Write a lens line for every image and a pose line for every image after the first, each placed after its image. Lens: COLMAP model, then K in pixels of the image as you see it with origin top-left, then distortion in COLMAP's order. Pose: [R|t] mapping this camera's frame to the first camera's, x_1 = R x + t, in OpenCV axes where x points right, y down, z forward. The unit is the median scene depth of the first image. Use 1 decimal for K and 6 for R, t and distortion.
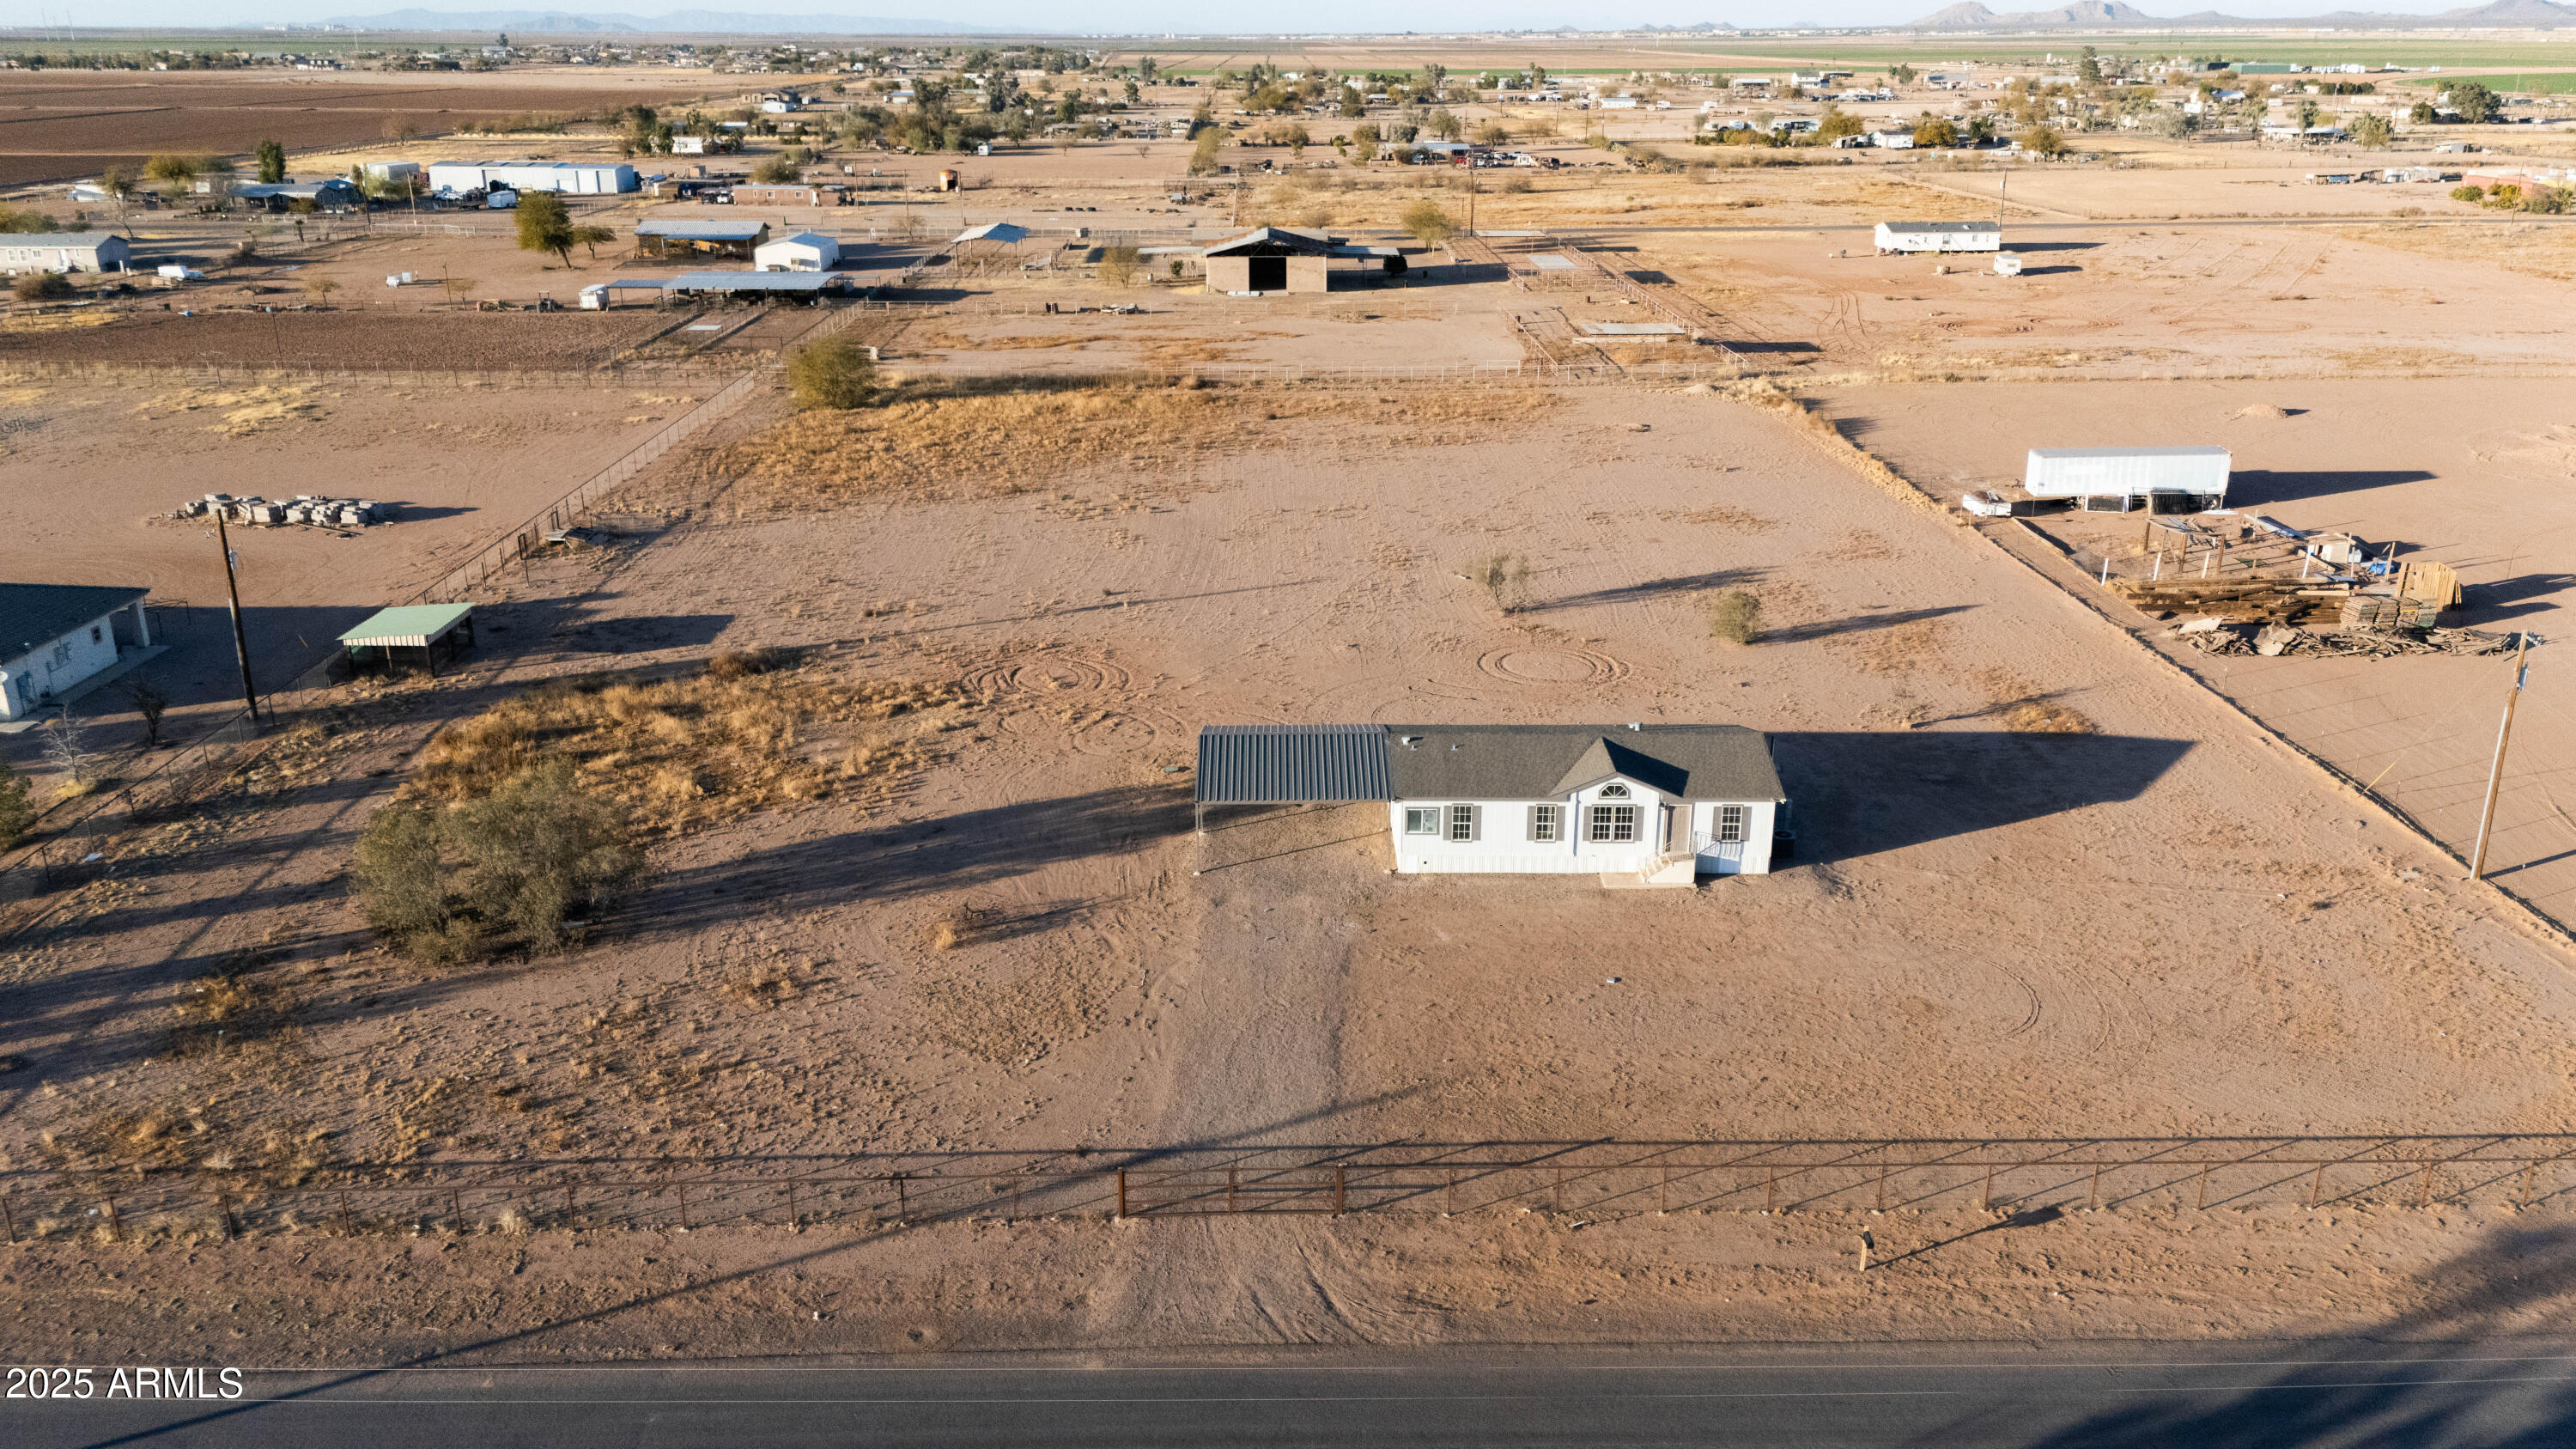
lens RADIAL K [[1943.0, 0, 1288.0], [0, 1943.0, 724.5], [0, 0, 1]] dist [0.089824, -0.086605]
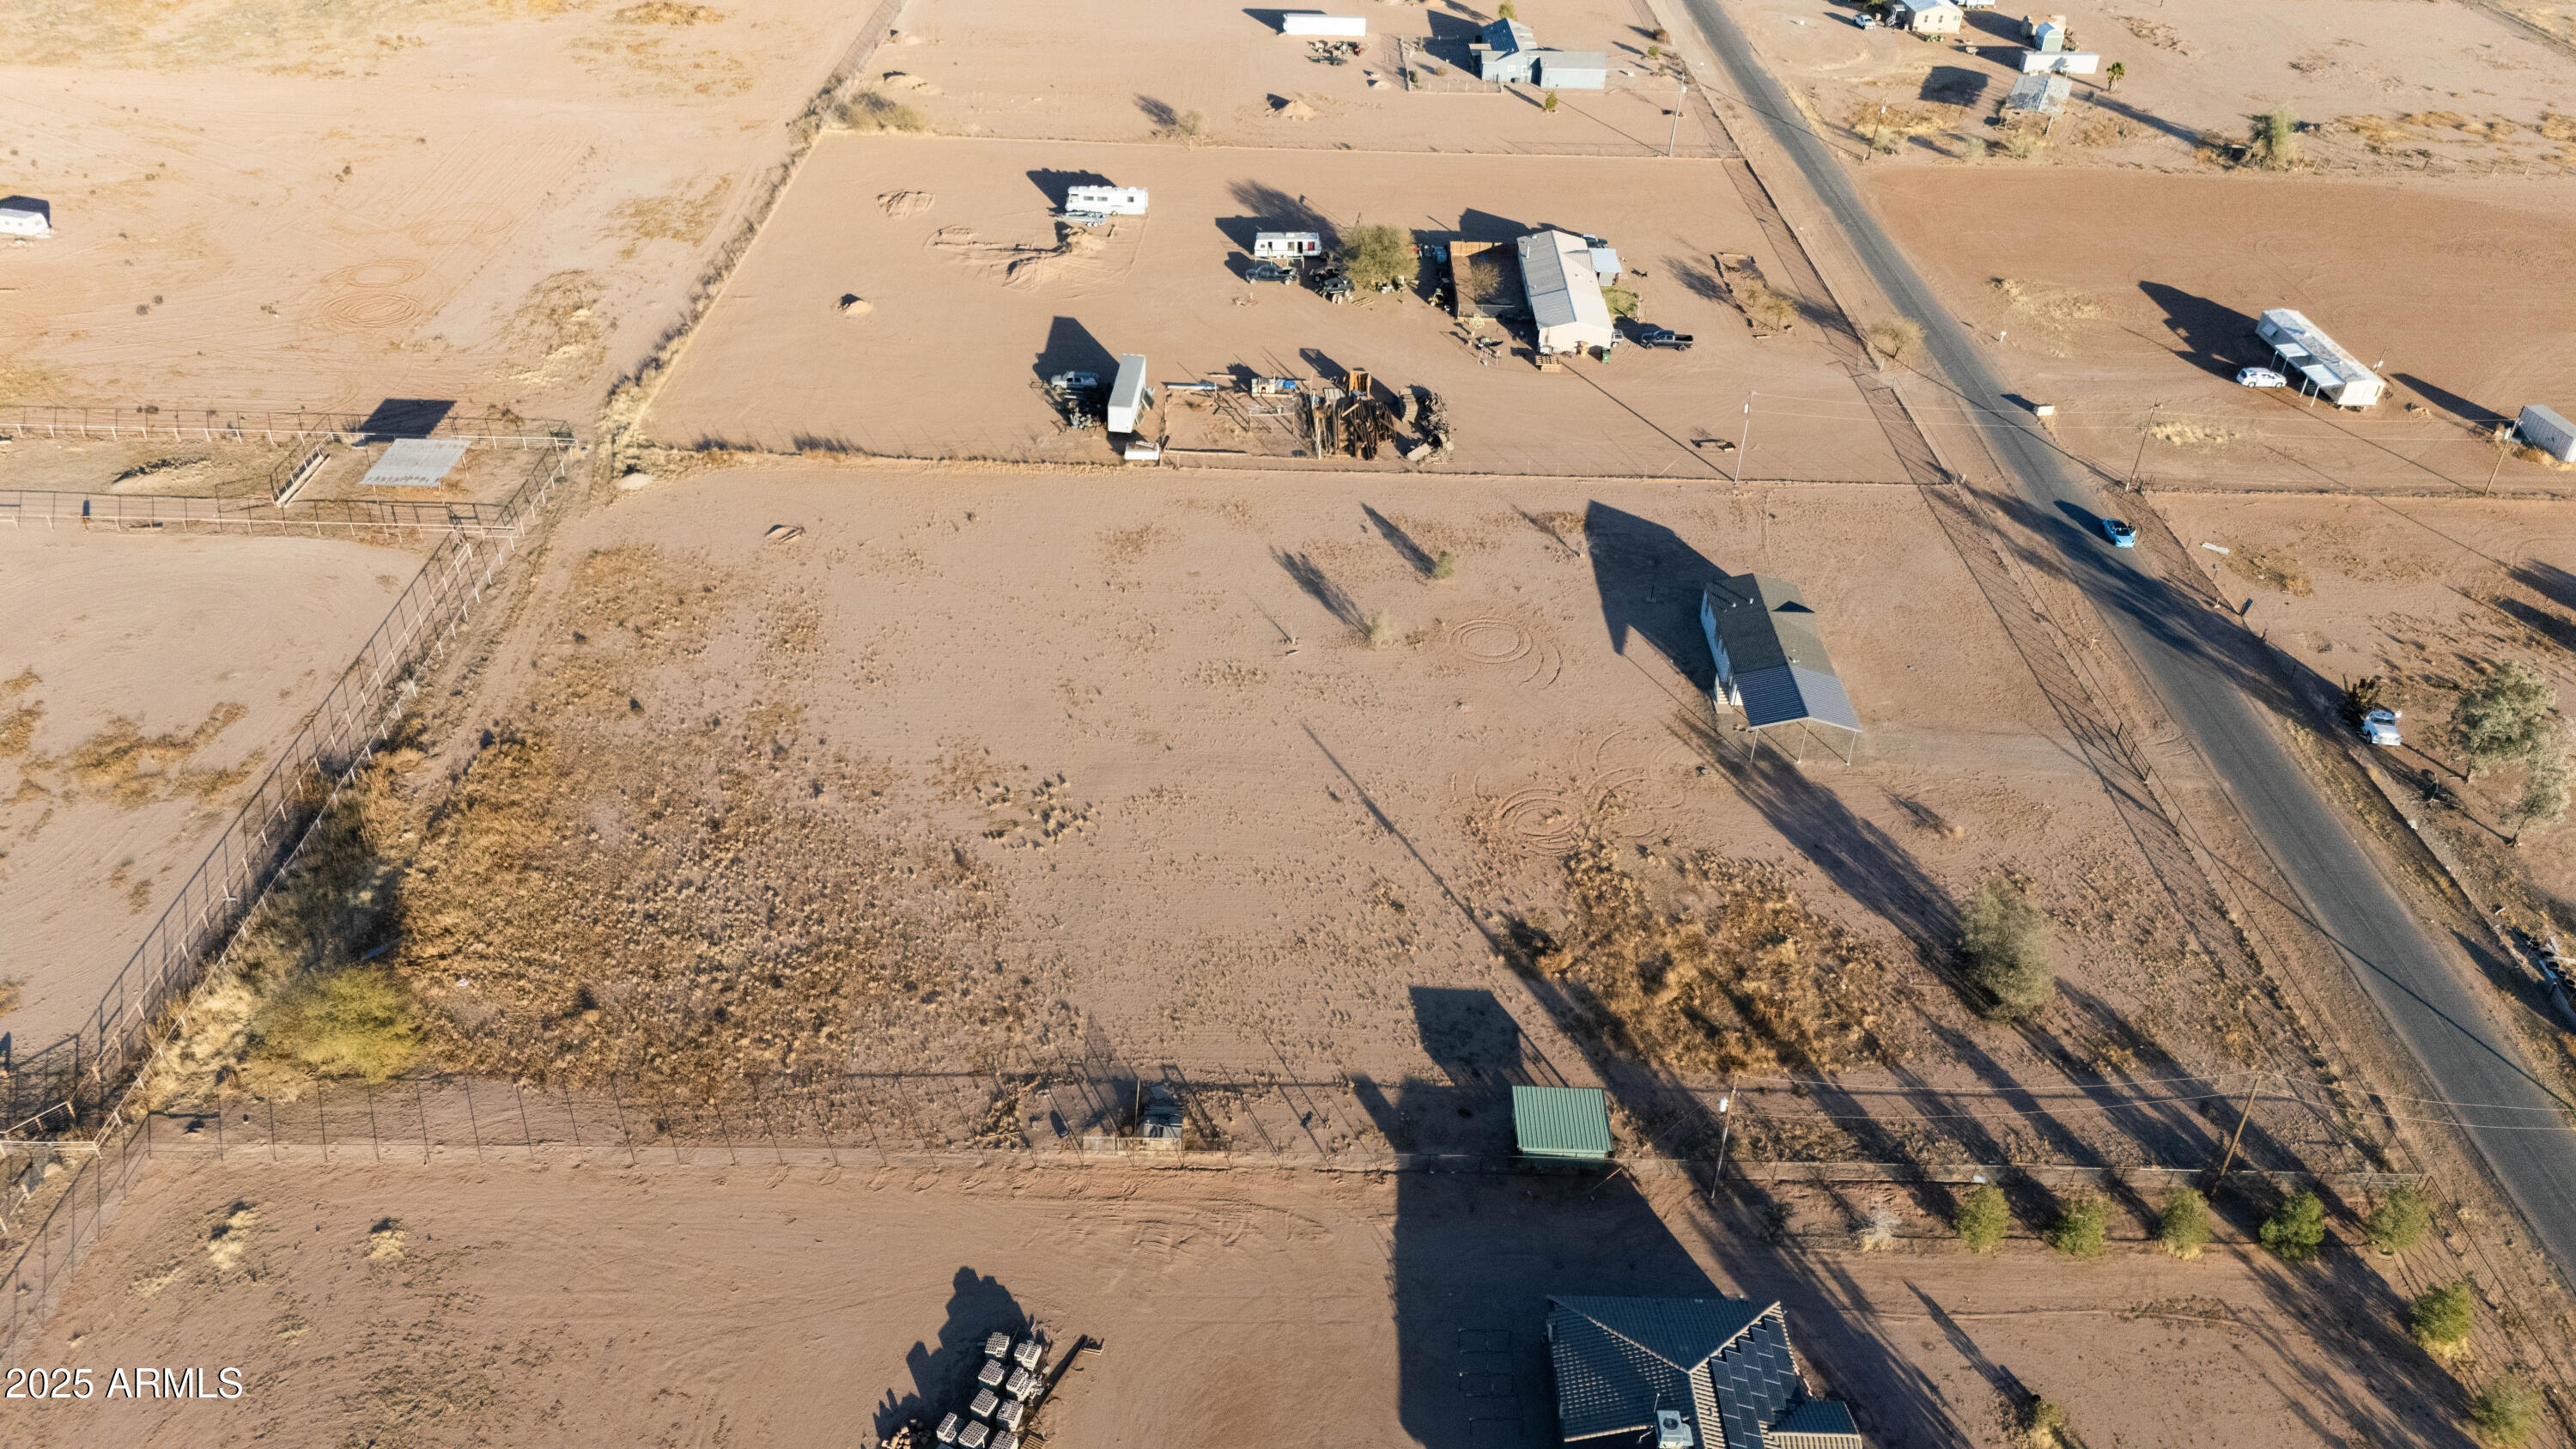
lens RADIAL K [[1943.0, 0, 1288.0], [0, 1943.0, 724.5], [0, 0, 1]] dist [0.089824, -0.086605]
pose [[0.011065, -0.553602, 0.832708, -1.273769], [0.310586, 0.793472, 0.523391, -0.890490], [-0.950481, 0.252836, 0.180721, 0.868000]]
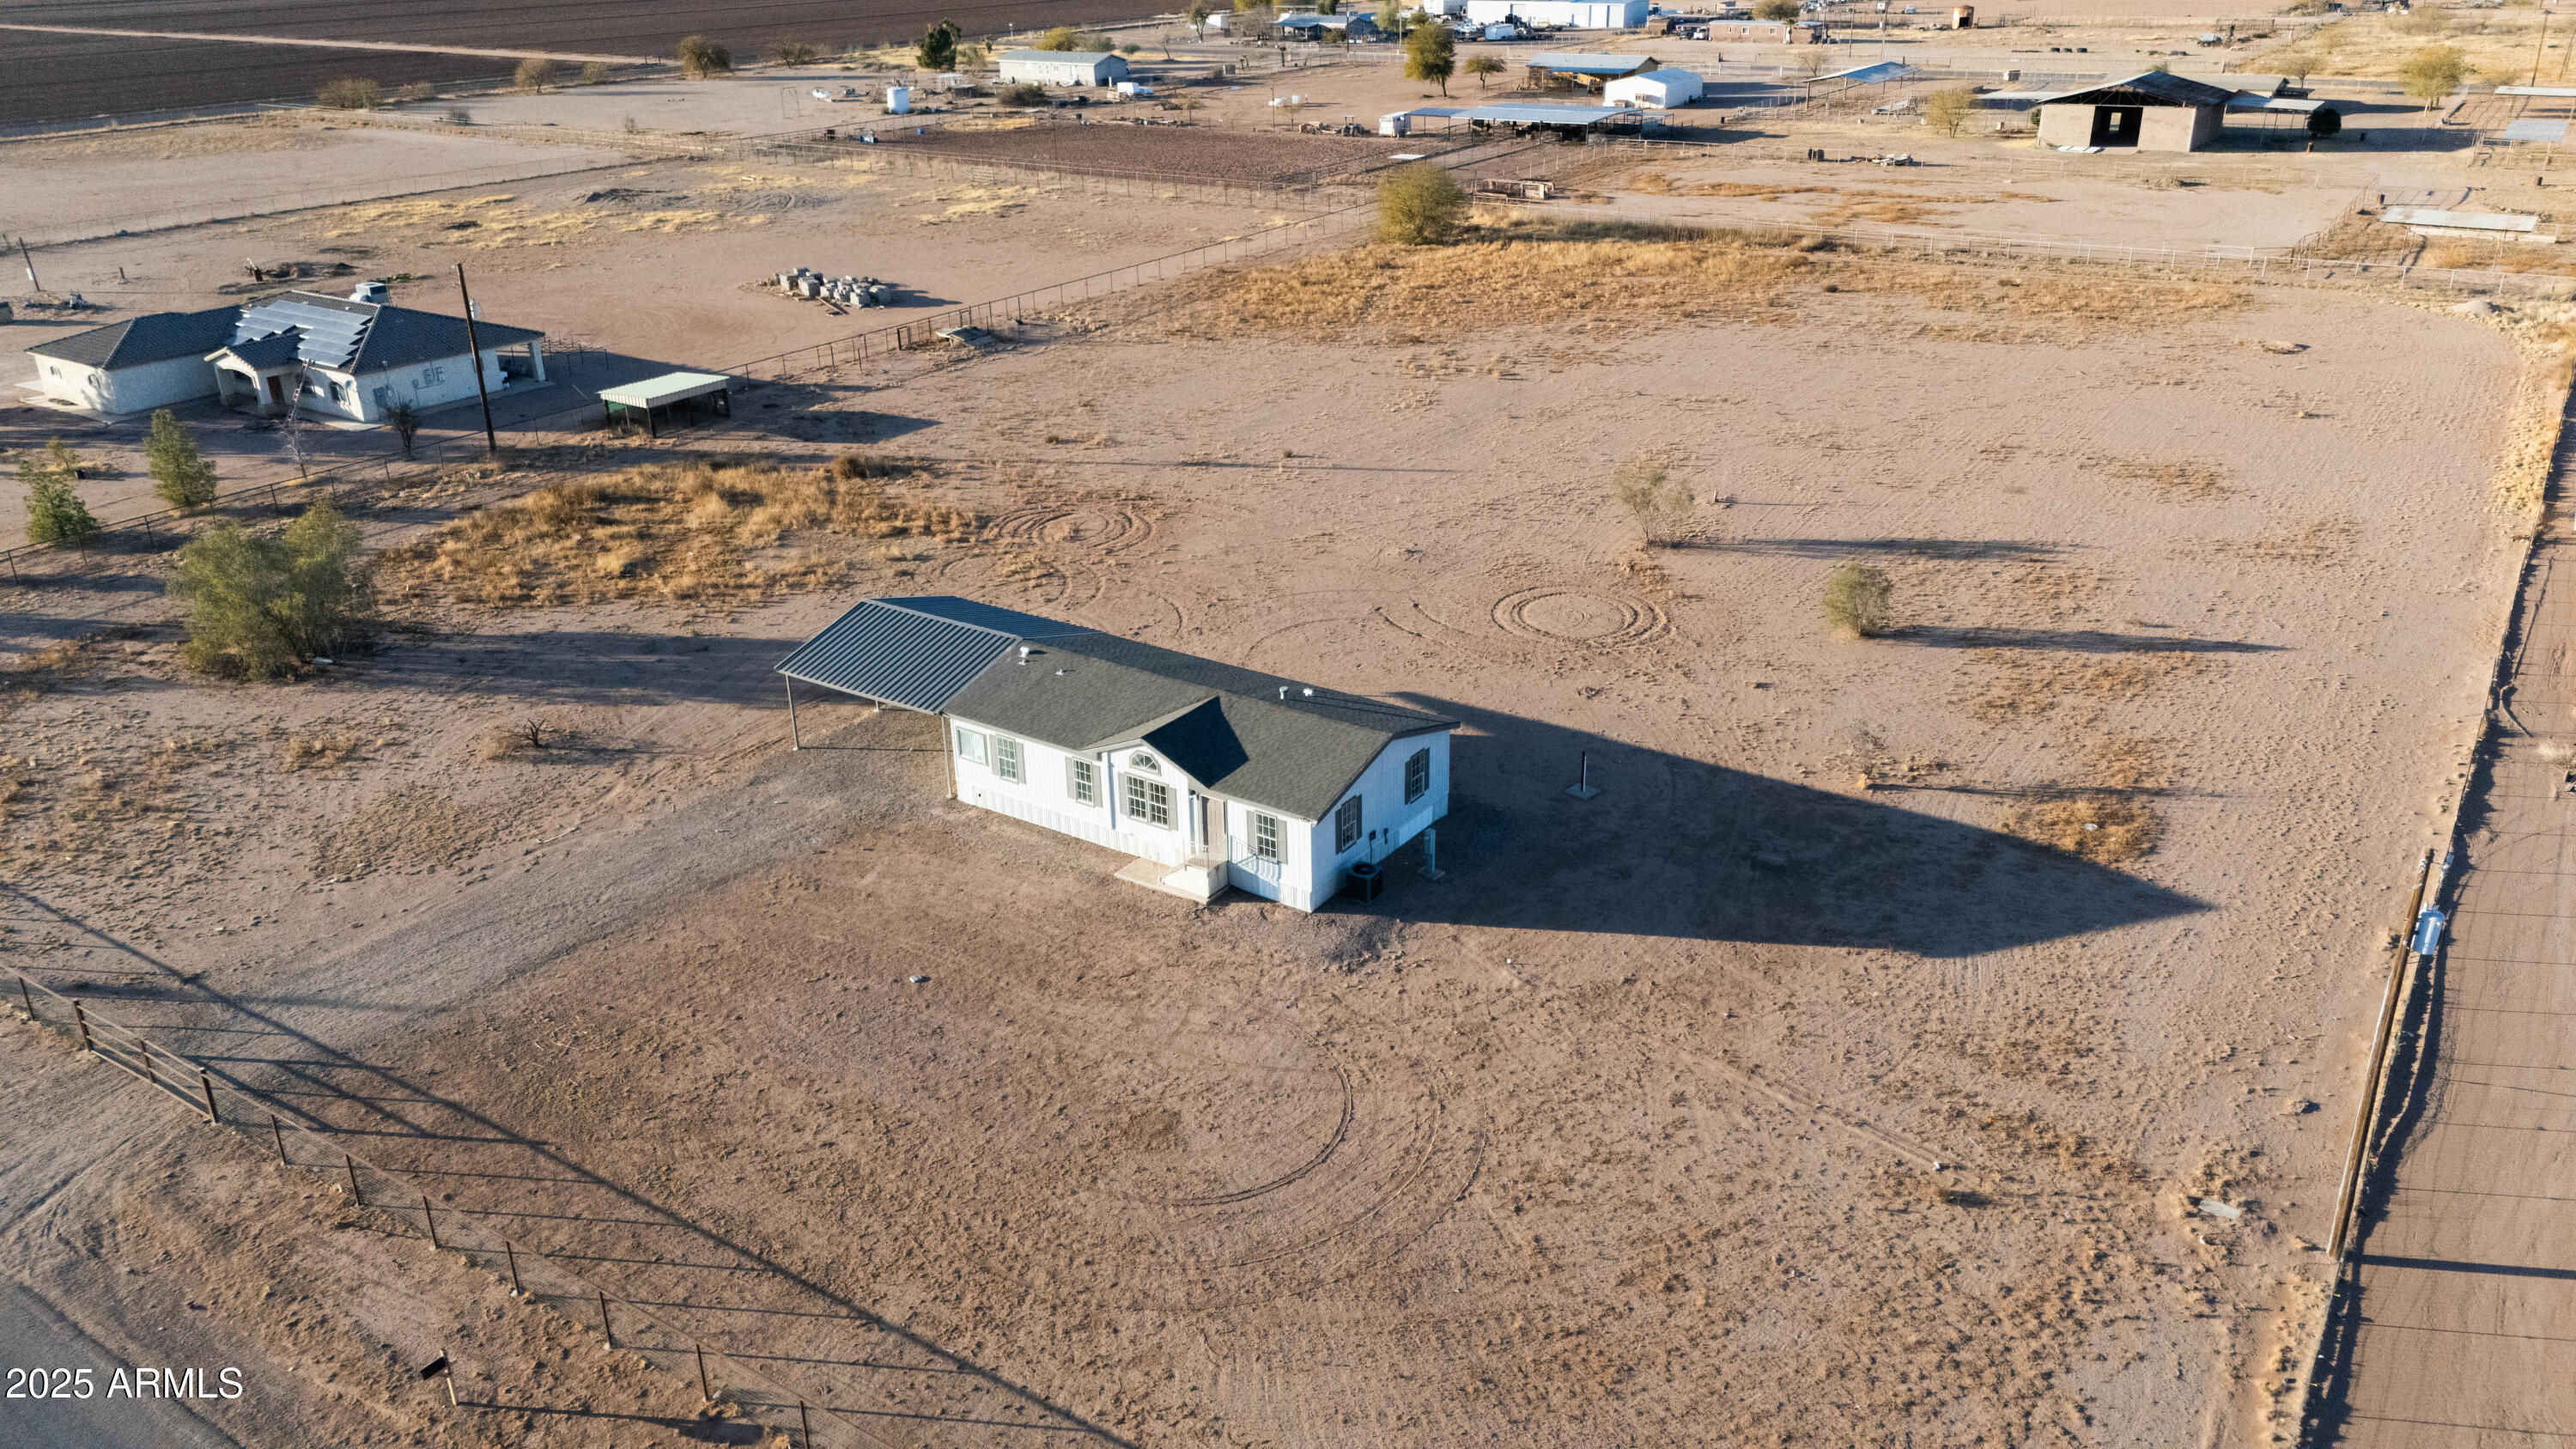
lens RADIAL K [[1872.8, 0, 1310.3], [0, 1872.8, 729.7], [0, 0, 1]] dist [0.068077, -0.050010]
pose [[0.823428, 0.217802, -0.523955, 0.458621], [-0.172032, 0.975762, 0.135253, -0.069422], [0.540714, -0.021233, 0.840939, 0.286198]]
